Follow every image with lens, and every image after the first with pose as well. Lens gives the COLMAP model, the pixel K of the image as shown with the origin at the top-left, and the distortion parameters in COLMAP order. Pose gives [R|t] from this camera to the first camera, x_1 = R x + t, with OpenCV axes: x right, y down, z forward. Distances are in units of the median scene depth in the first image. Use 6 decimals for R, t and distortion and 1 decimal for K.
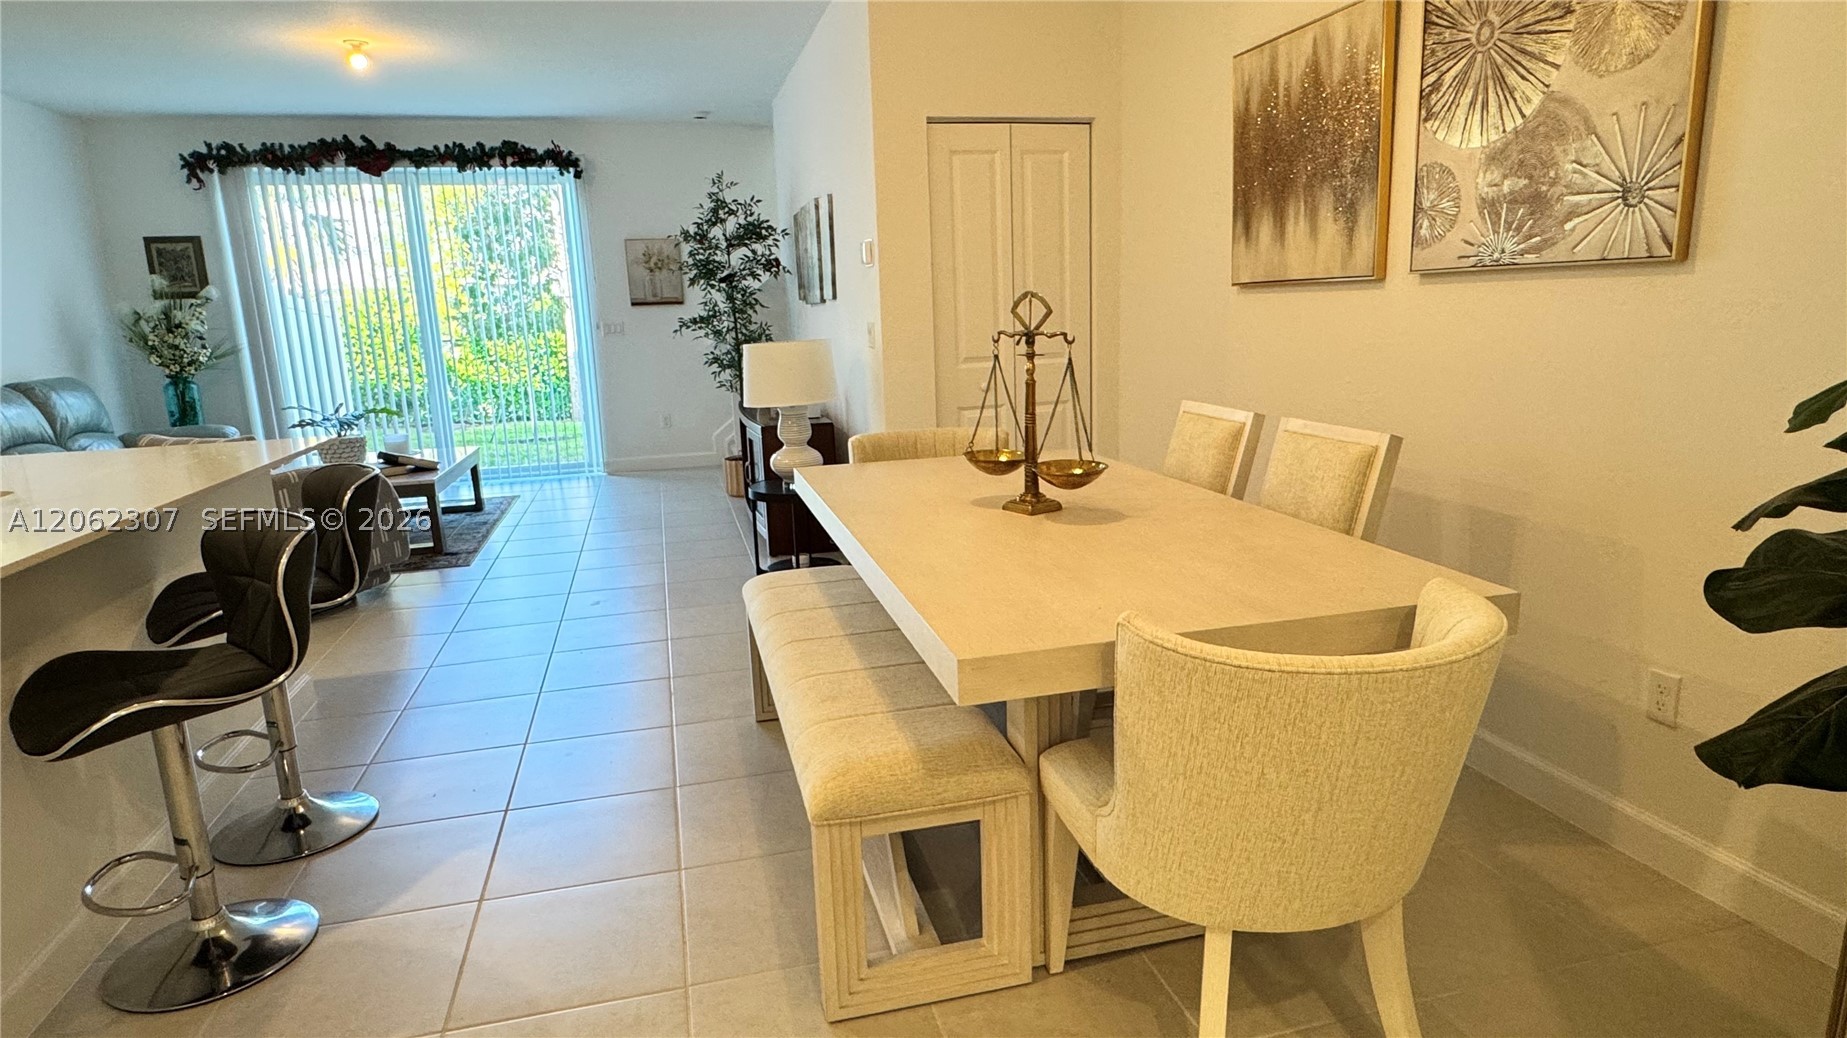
lens RADIAL K [[1024.7, 0, 918.5], [0, 1024.7, 525.5], [0, 0, 1]] dist [-0.002316, 0.001637]
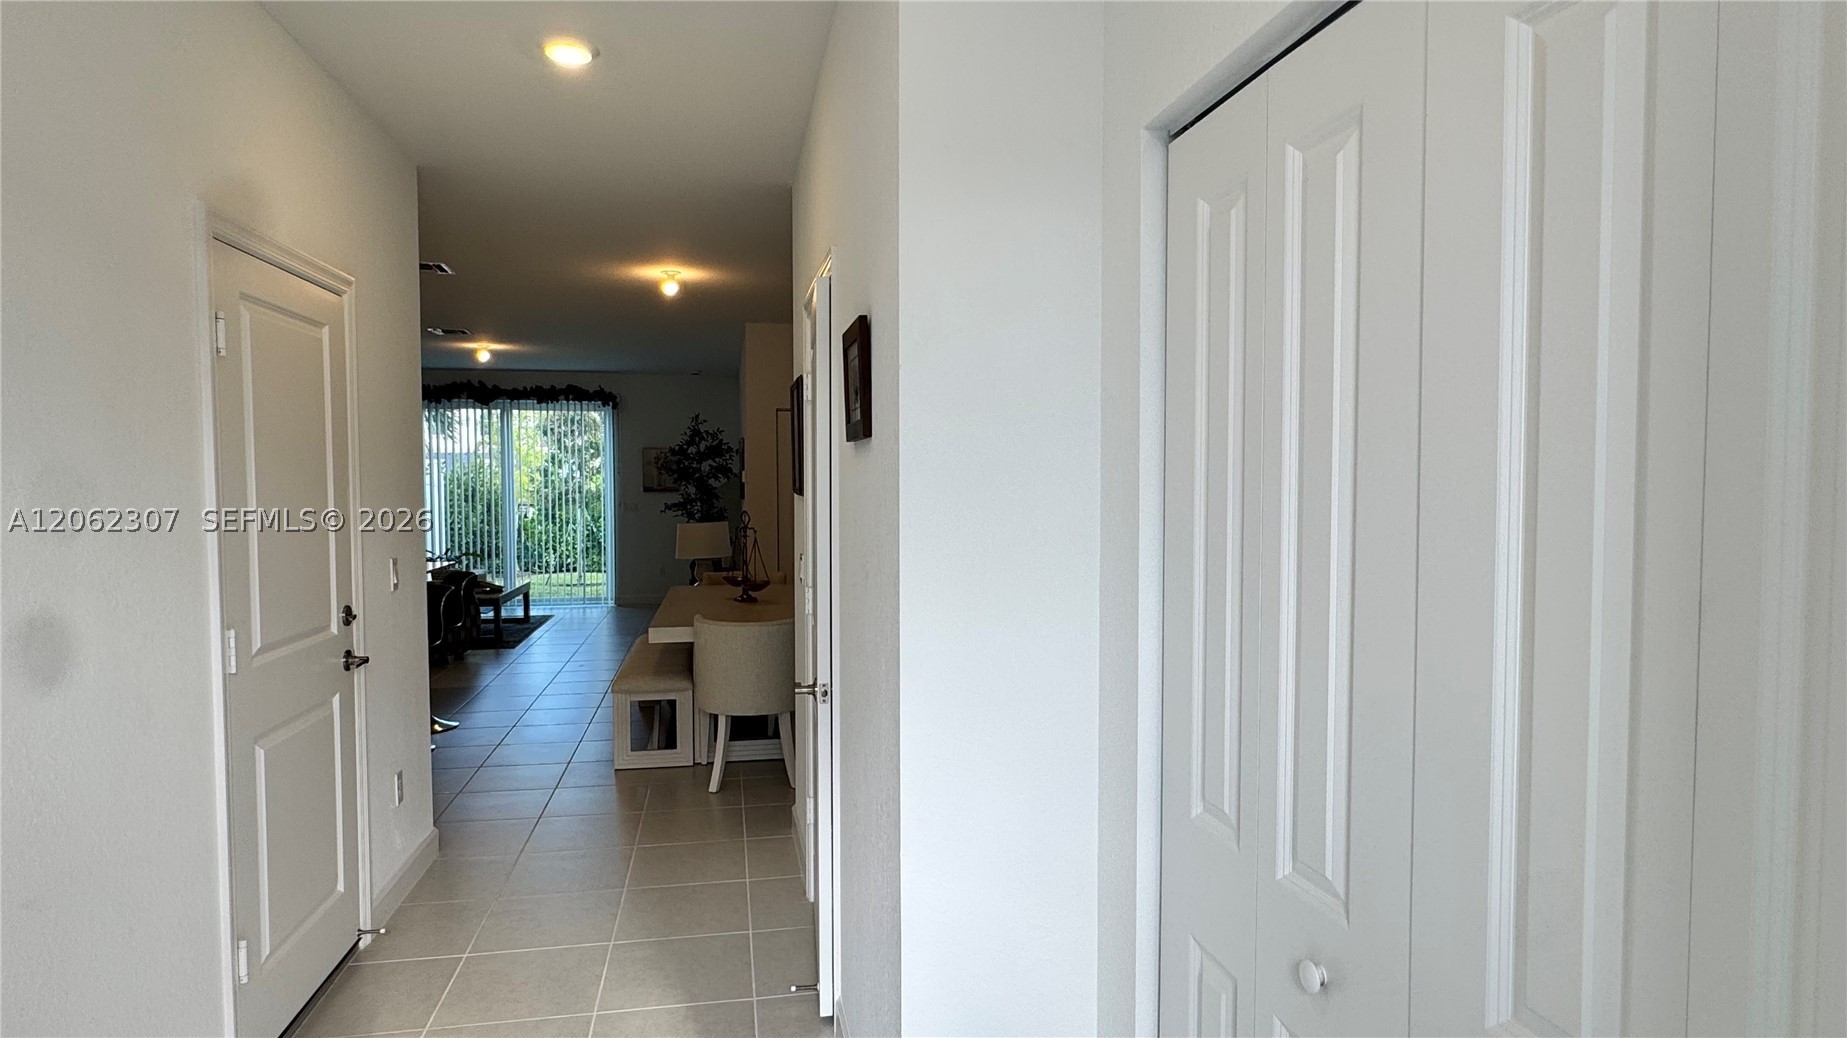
lens RADIAL K [[1040.2, 0, 919.0], [0, 1040.2, 531.0], [0, 0, 1]] dist [-0.001022, 0.000415]
pose [[0.997285, 0.036732, -0.063825, 0.251580], [-0.046553, 0.986031, -0.159924, 0.073048], [0.057059, 0.162461, 0.985064, -0.521882]]
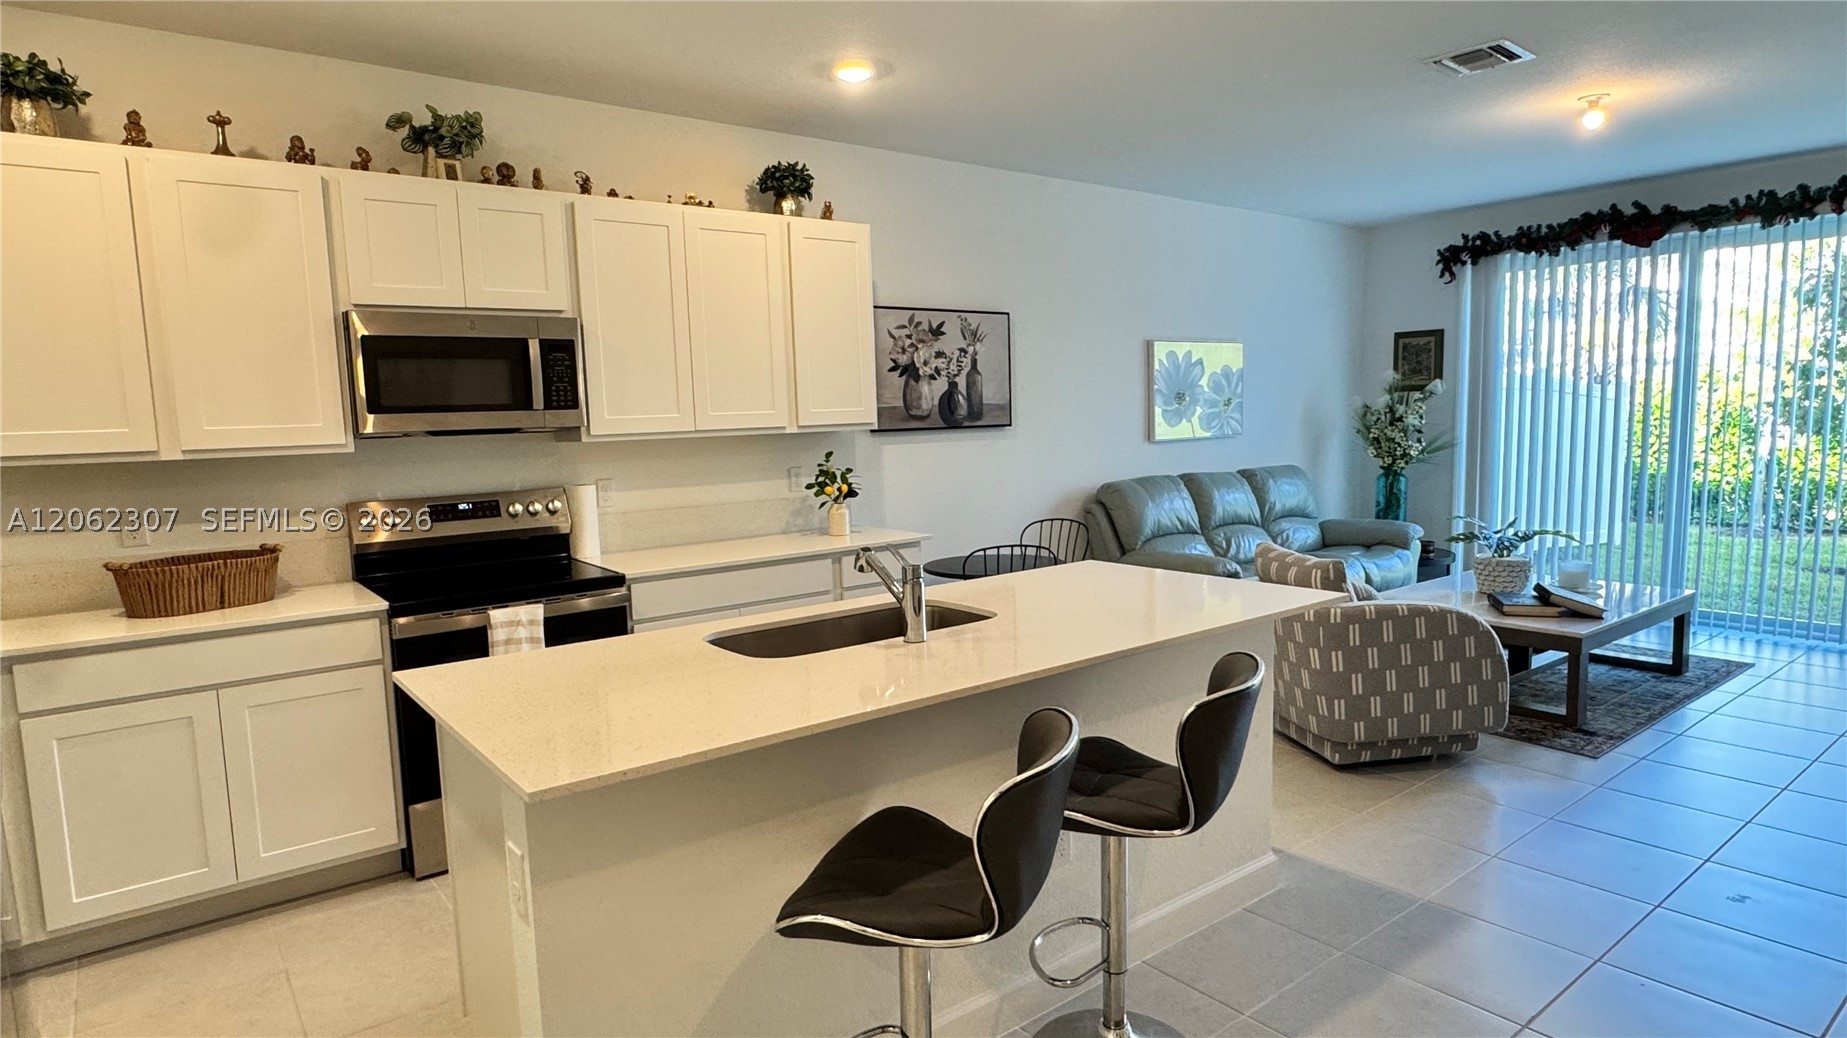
lens RADIAL K [[1024.7, 0, 918.5], [0, 1024.7, 525.5], [0, 0, 1]] dist [-0.002316, 0.001637]
pose [[0.402829, 0.125965, -0.906566, 0.016577], [-0.182936, 0.981579, 0.055101, -0.062753], [0.896807, 0.143647, 0.418453, 0.170633]]
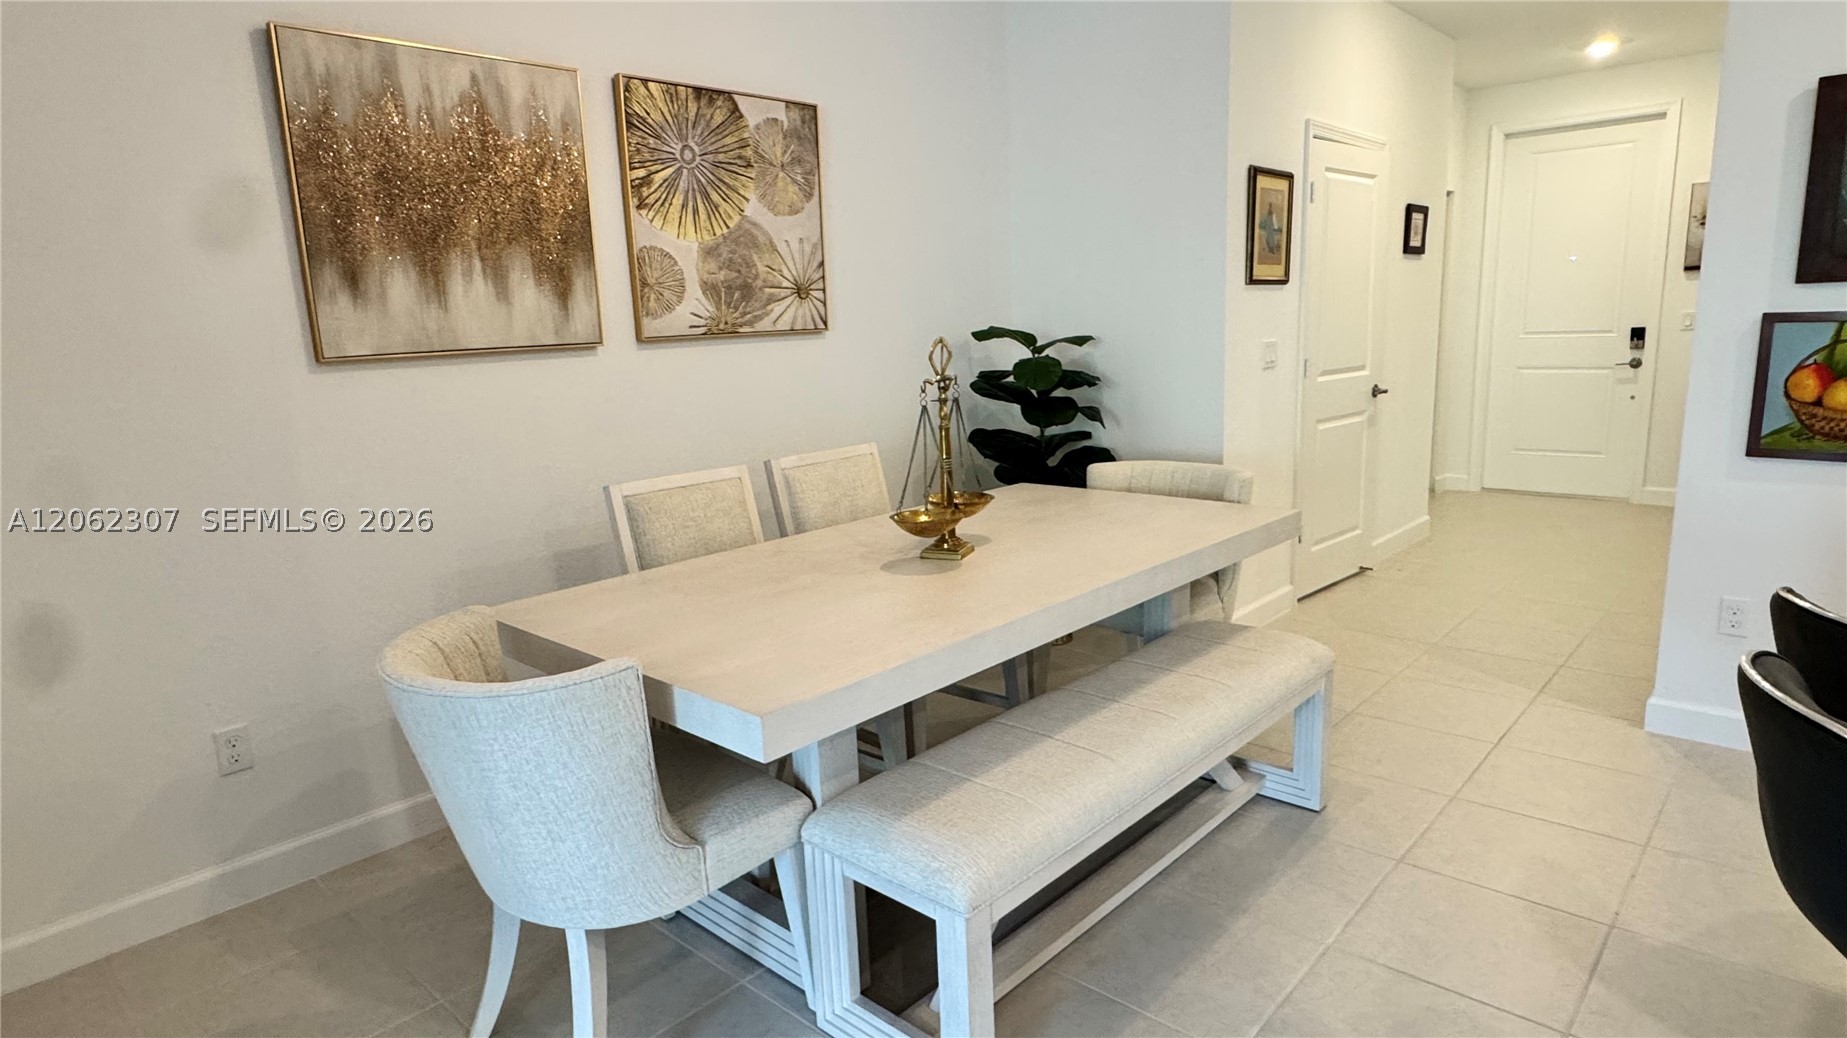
lens RADIAL K [[1027.7, 0, 920.0], [0, 1027.7, 520.8], [0, 0, 1]] dist [-0.000627, 0.001053]
pose [[-0.545834, -0.106559, 0.831090, -0.264365], [0.235098, 0.932559, 0.273975, -0.123224], [-0.804235, 0.344932, -0.483971, 0.564952]]
